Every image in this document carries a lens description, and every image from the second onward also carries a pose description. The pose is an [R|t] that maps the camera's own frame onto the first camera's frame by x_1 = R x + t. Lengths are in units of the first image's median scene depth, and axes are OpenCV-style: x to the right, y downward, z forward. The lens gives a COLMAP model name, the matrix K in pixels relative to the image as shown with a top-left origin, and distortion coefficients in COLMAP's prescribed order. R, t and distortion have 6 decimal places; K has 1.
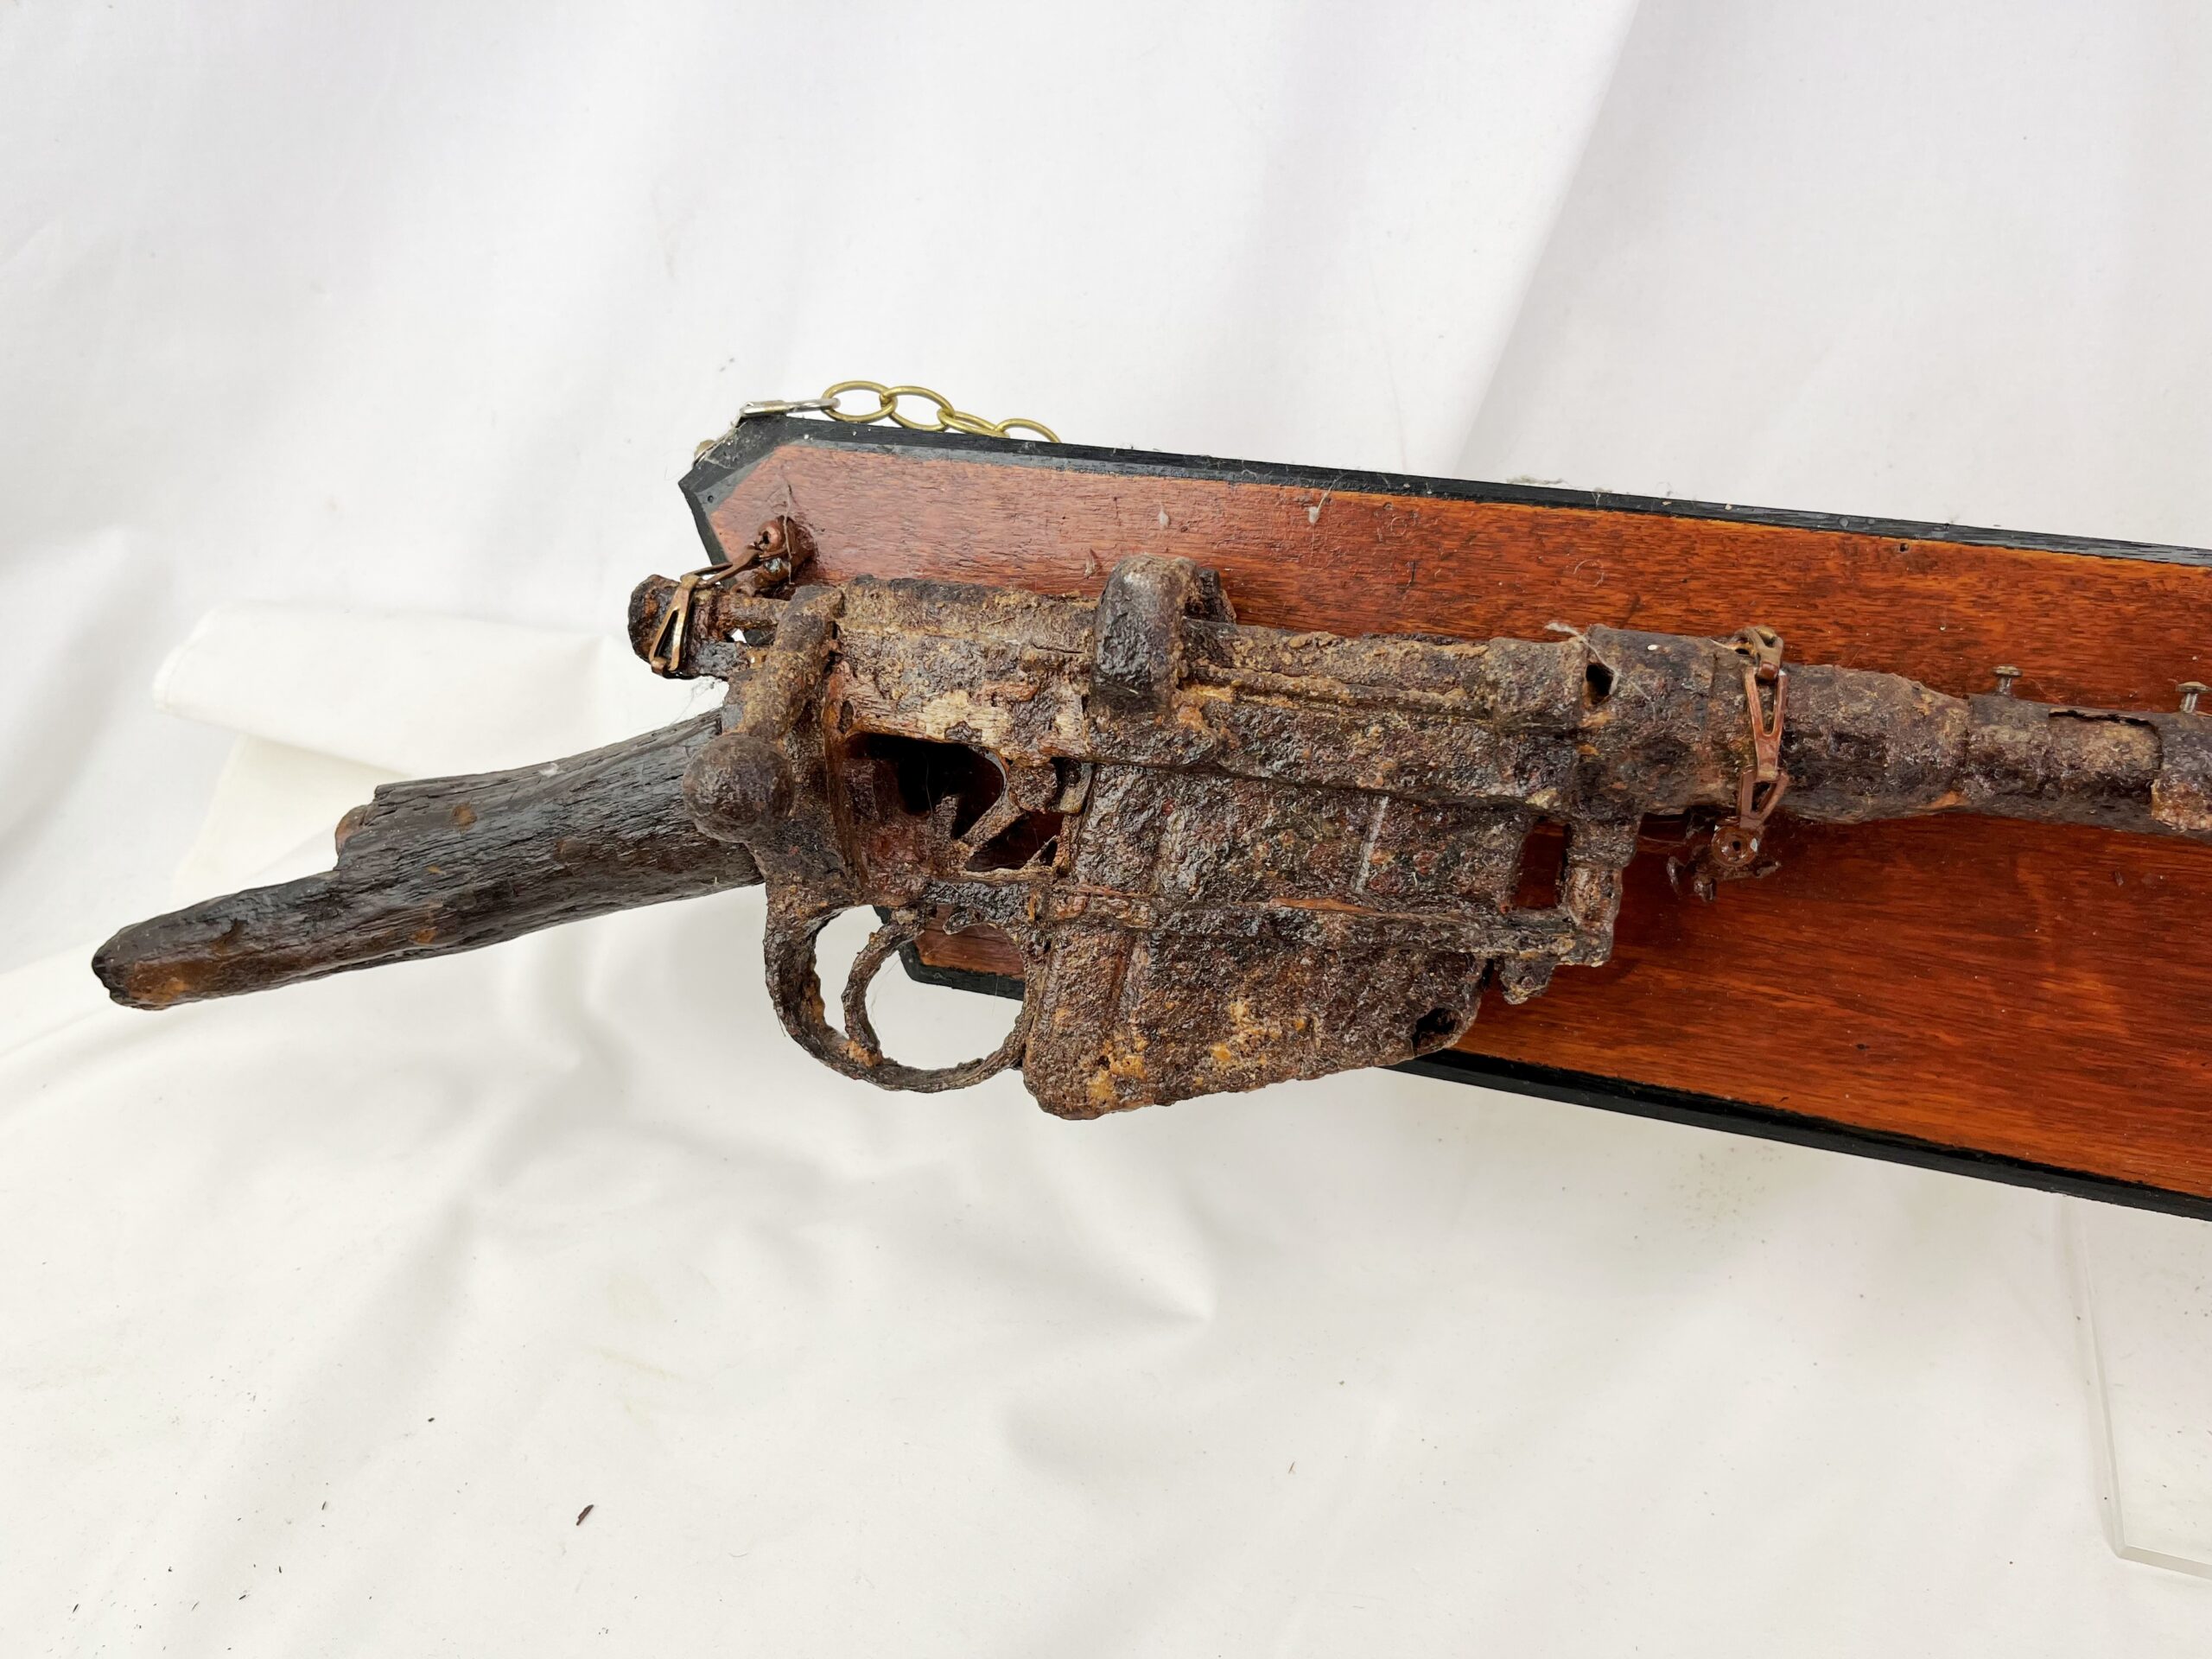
lens RADIAL K [[1719.2, 0, 1098.0], [0, 1719.2, 819.3], [0, 0, 1]] dist [0.046607, -0.061063]
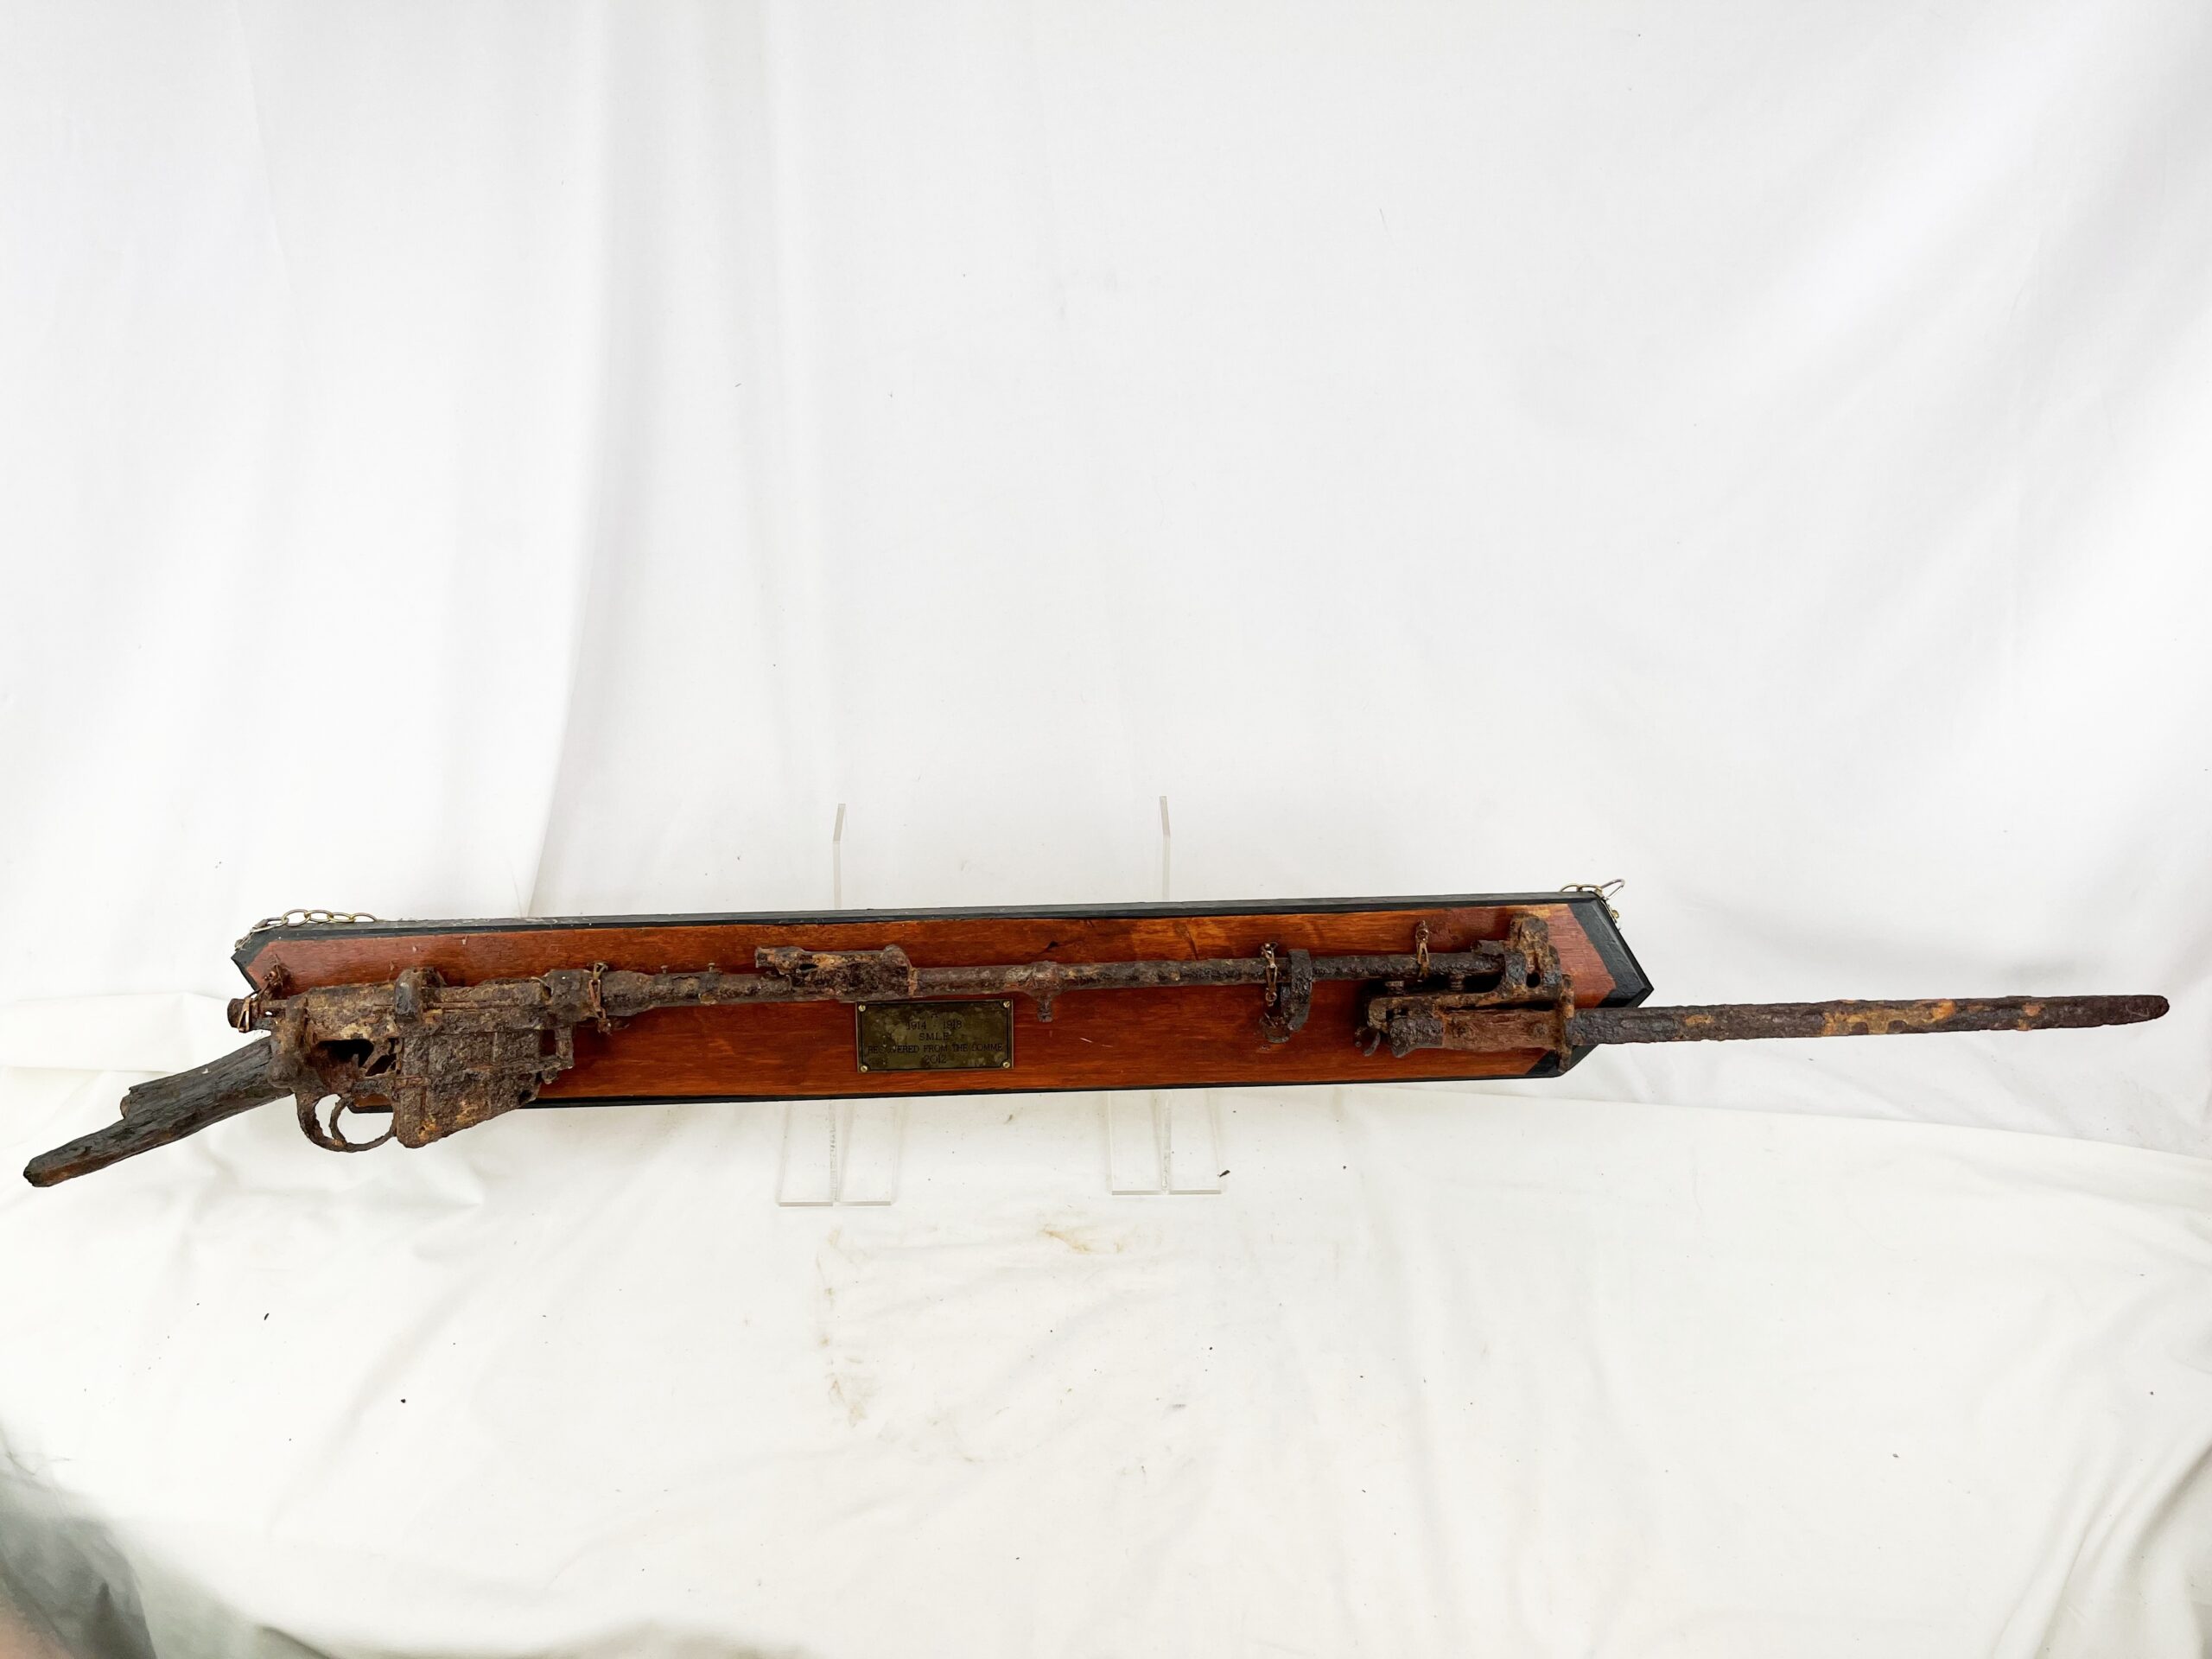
lens RADIAL K [[1719.2, 0, 1085.6], [0, 1719.2, 828.9], [0, 0, 1]] dist [0.046607, -0.061063]
pose [[0.938275, -0.167260, 0.302760, 0.275290], [0.163197, 0.985828, 0.038863, -0.326029], [-0.304969, 0.012945, 0.952274, -2.403674]]
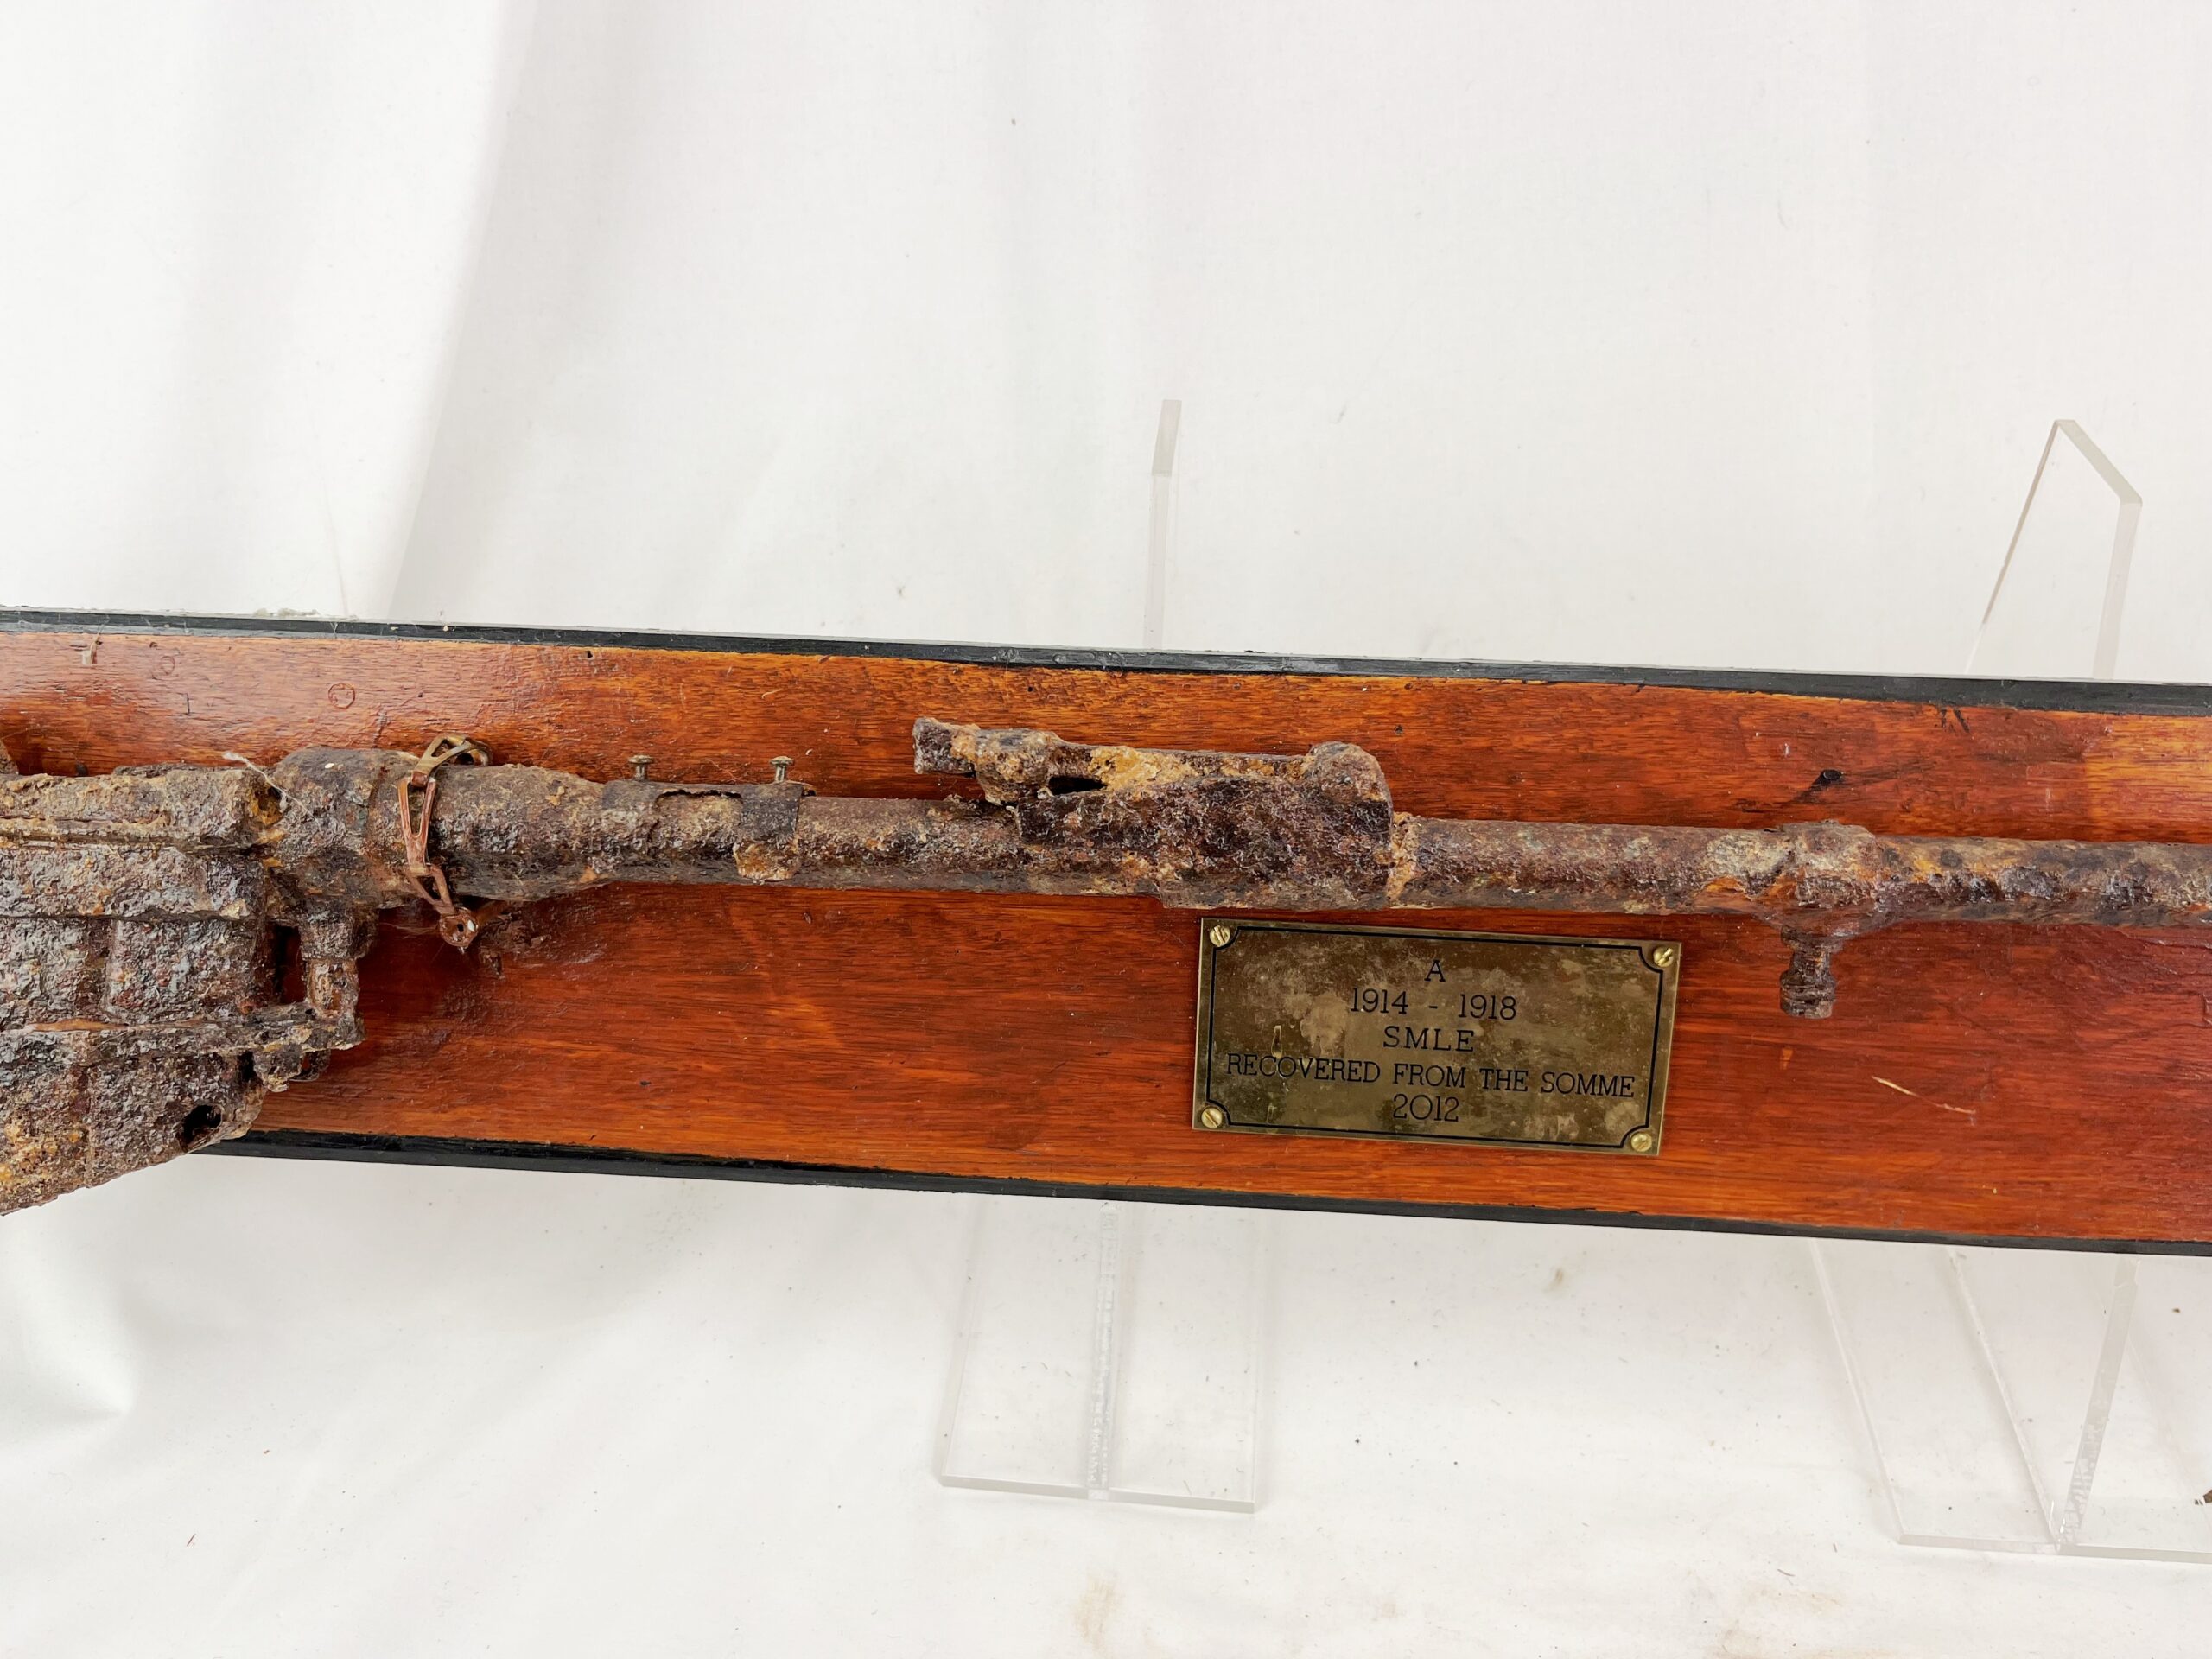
lens RADIAL K [[1719.2, 0, 1087.7], [0, 1719.2, 827.1], [0, 0, 1]] dist [0.046607, -0.061063]
pose [[0.974171, -0.102662, 0.201127, 0.518112], [0.104533, 0.994521, 0.001327, -0.008346], [-0.200161, 0.019732, 0.979564, -0.185631]]
